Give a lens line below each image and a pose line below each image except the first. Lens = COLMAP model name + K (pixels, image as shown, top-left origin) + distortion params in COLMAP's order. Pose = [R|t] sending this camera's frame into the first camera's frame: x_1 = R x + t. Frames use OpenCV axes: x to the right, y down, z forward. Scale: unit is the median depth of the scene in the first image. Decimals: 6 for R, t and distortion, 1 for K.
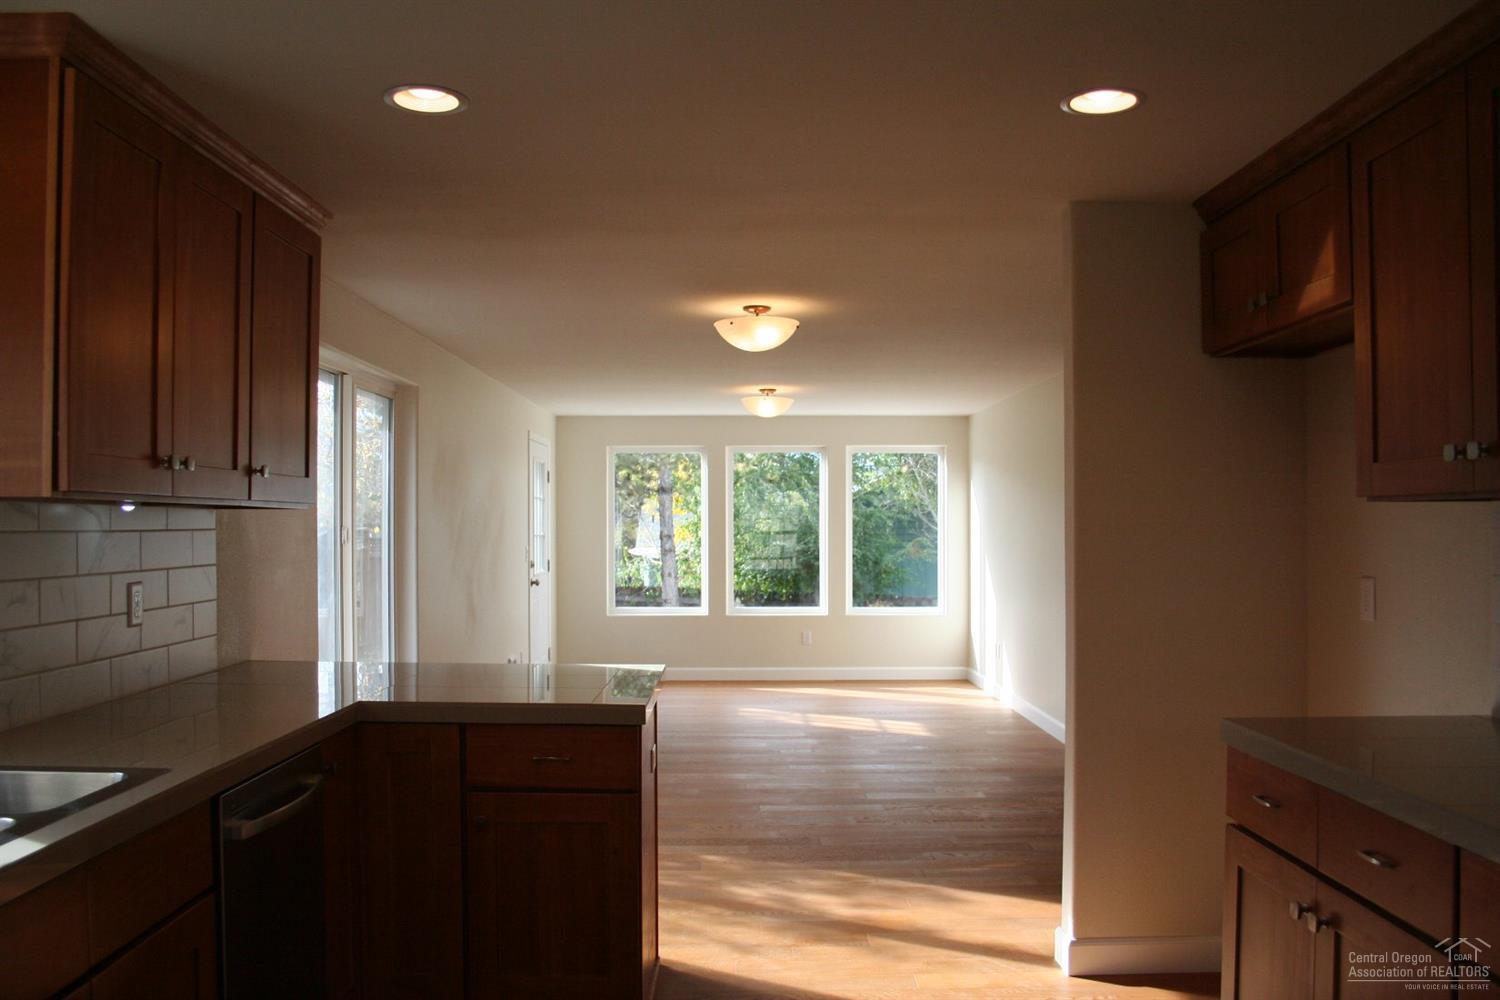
lens RADIAL K [[1248.6, 0, 748.0], [0, 1248.6, 501.4], [0, 0, 1]] dist [-0.135601, 0.098733]
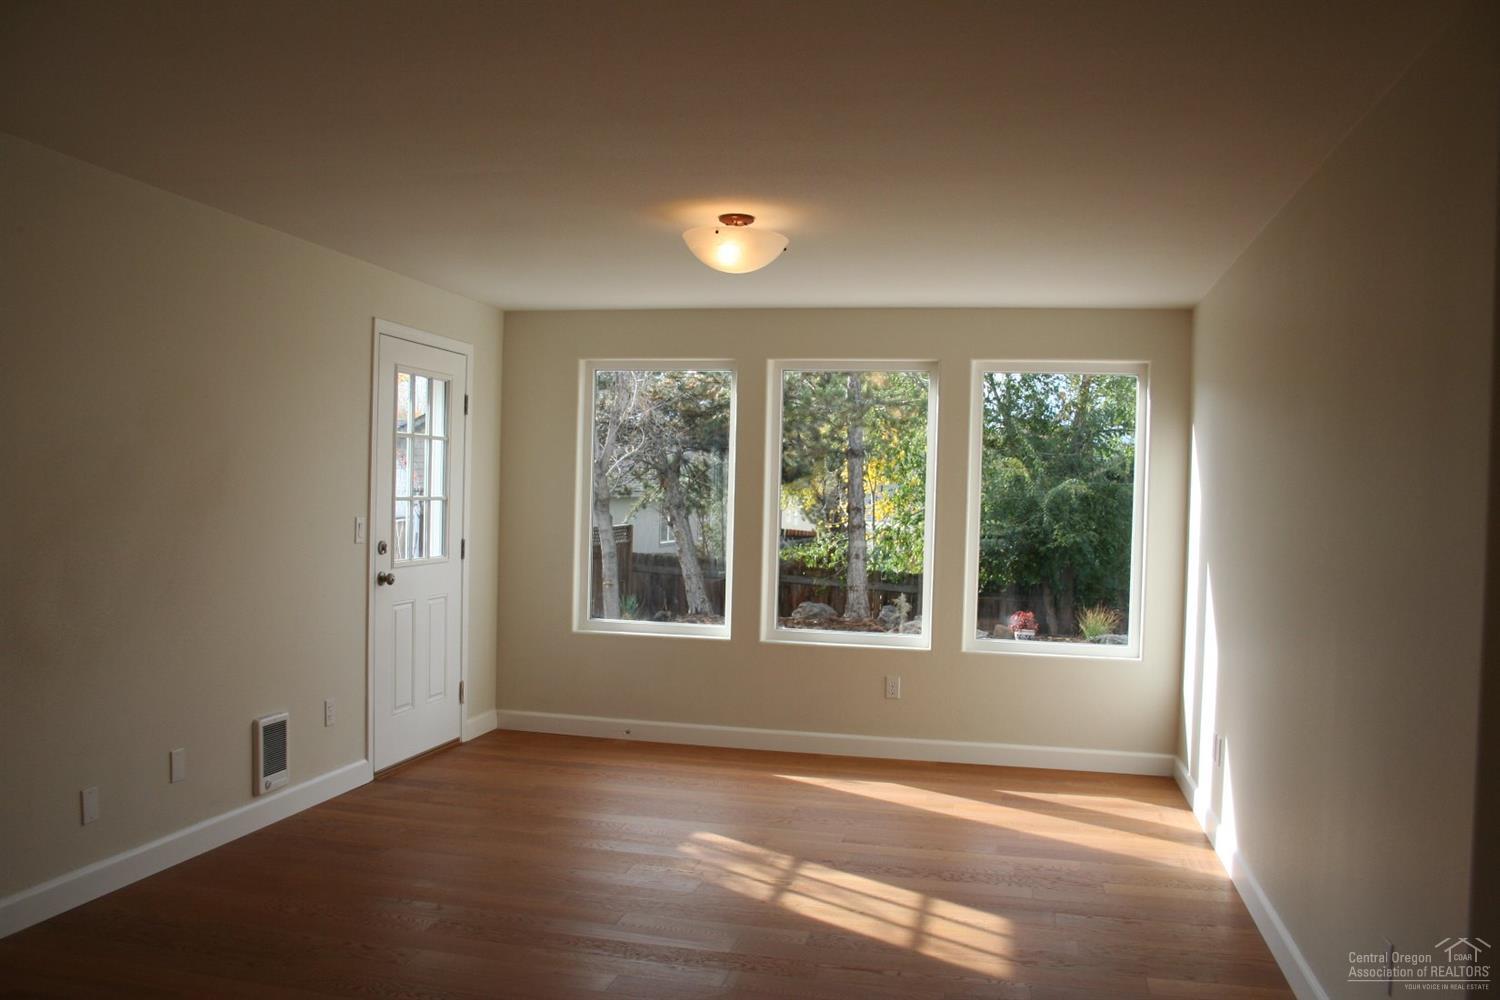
lens RADIAL K [[1248.6, 0, 749.9], [0, 1248.6, 501.0], [0, 0, 1]] dist [-0.135601, 0.098733]
pose [[0.974635, 0.027411, -0.222117, 0.051386], [-0.022633, 0.999455, 0.024028, 0.004563], [0.222654, -0.018392, 0.974724, 0.196615]]
